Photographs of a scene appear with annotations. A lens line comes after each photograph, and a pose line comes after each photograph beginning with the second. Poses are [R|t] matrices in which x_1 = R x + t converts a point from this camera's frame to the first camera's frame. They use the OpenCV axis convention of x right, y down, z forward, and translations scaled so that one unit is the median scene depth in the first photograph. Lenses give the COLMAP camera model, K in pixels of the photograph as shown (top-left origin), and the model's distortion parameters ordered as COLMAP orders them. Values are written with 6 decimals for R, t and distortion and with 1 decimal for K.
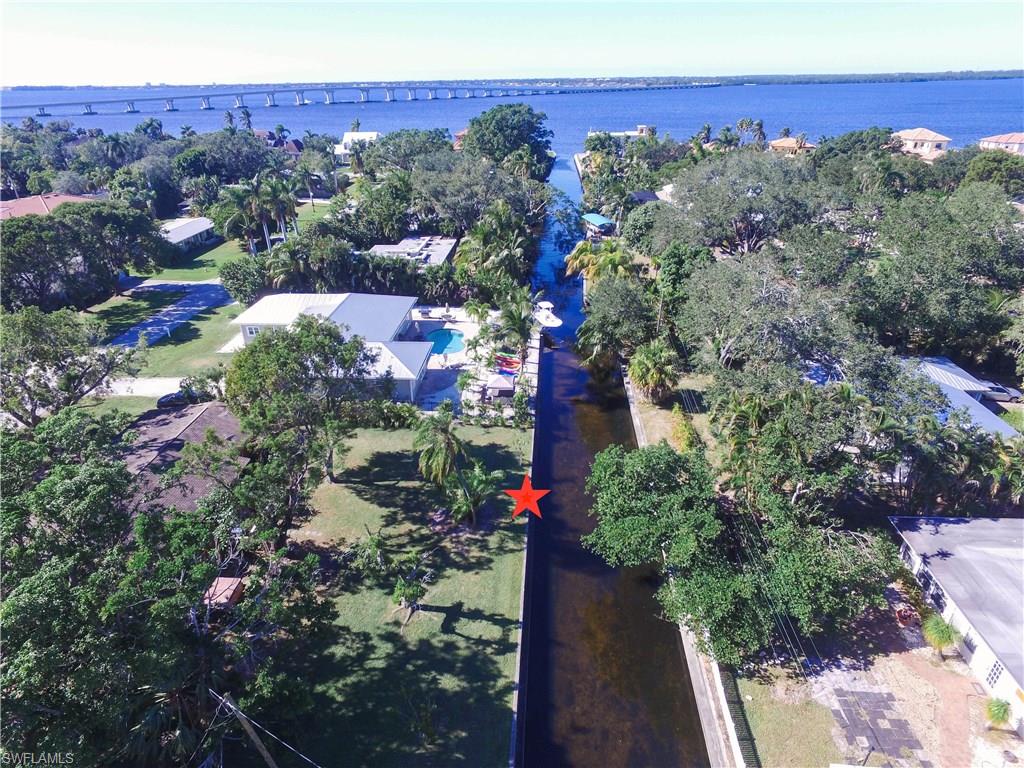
lens RADIAL K [[595.2, 0, 512.7], [0, 595.2, 383.7], [0, 0, 1]] dist [-0.004209, 0.010105]
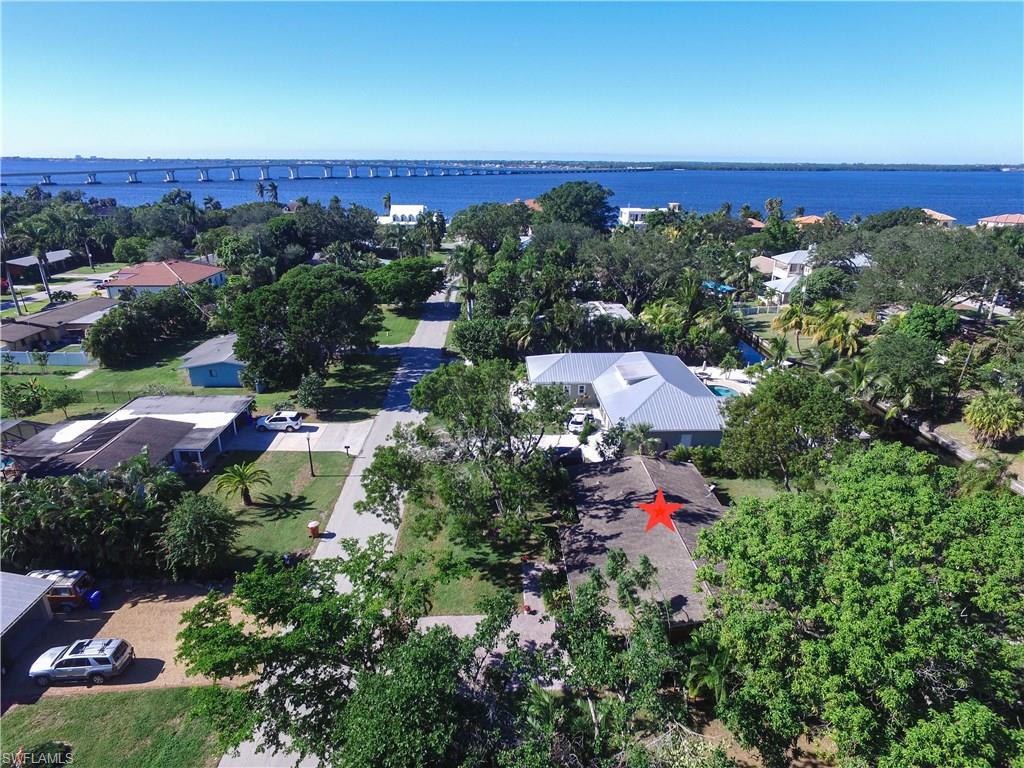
lens RADIAL K [[595.2, 0, 509.4], [0, 595.2, 382.1], [0, 0, 1]] dist [-0.004209, 0.010105]
pose [[0.994878, -0.014791, 0.099994, -0.533238], [0.026355, 0.992978, -0.115330, 0.012171], [-0.097586, 0.117374, 0.988281, 0.005068]]
